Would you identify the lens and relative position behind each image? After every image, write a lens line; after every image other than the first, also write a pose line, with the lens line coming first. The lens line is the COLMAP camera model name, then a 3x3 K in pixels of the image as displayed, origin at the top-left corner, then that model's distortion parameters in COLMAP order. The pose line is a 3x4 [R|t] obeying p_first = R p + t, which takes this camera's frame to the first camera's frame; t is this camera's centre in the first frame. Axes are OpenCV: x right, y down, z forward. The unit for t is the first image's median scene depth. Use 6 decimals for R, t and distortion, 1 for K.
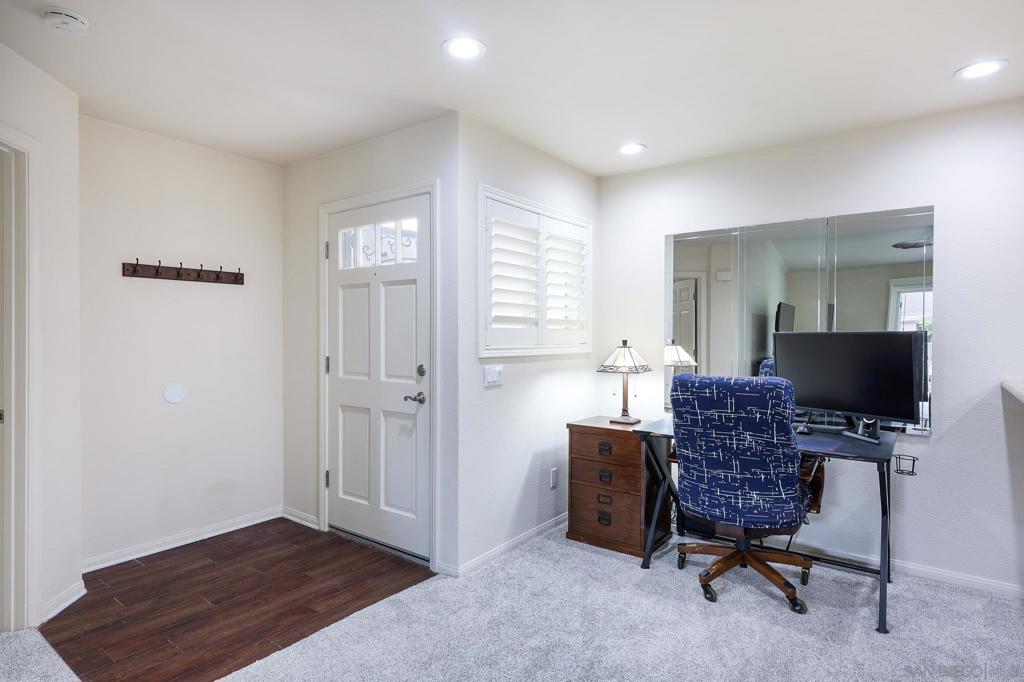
lens RADIAL K [[558.5, 0, 503.9], [0, 558.5, 337.8], [0, 0, 1]] dist [0.005415, -0.001244]
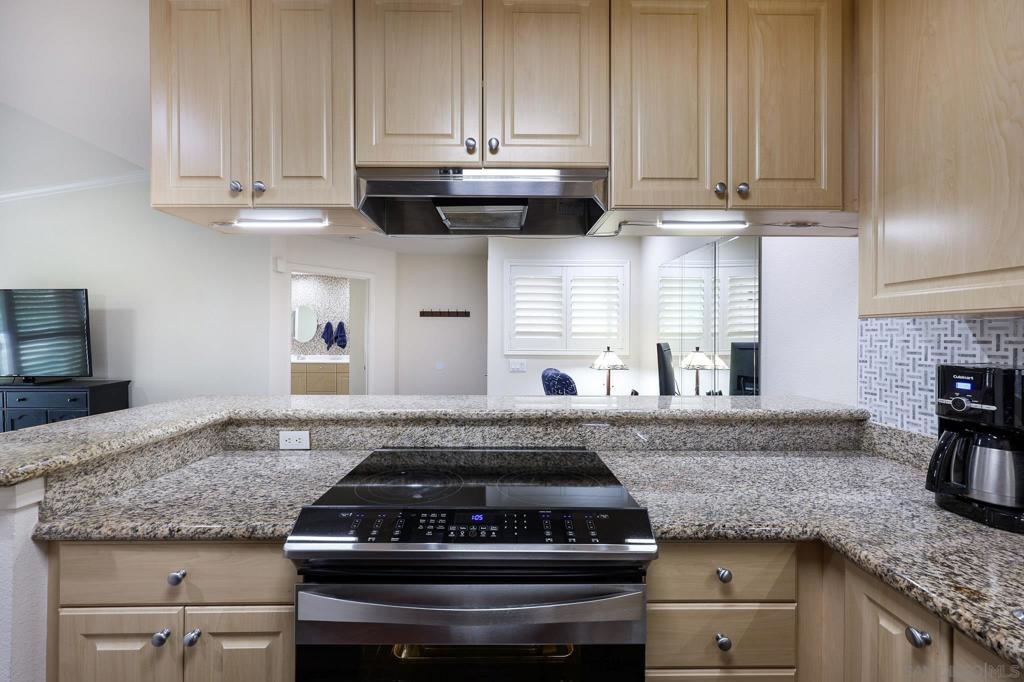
lens RADIAL K [[415.8, 0, 503.4], [0, 415.8, 337.0], [0, 0, 1]] dist [0.001079, -0.000267]
pose [[0.619745, 0.001027, -0.784802, 1.006148], [-0.008285, 0.999952, -0.005234, -0.014659], [0.784759, 0.009746, 0.619724, 0.151303]]
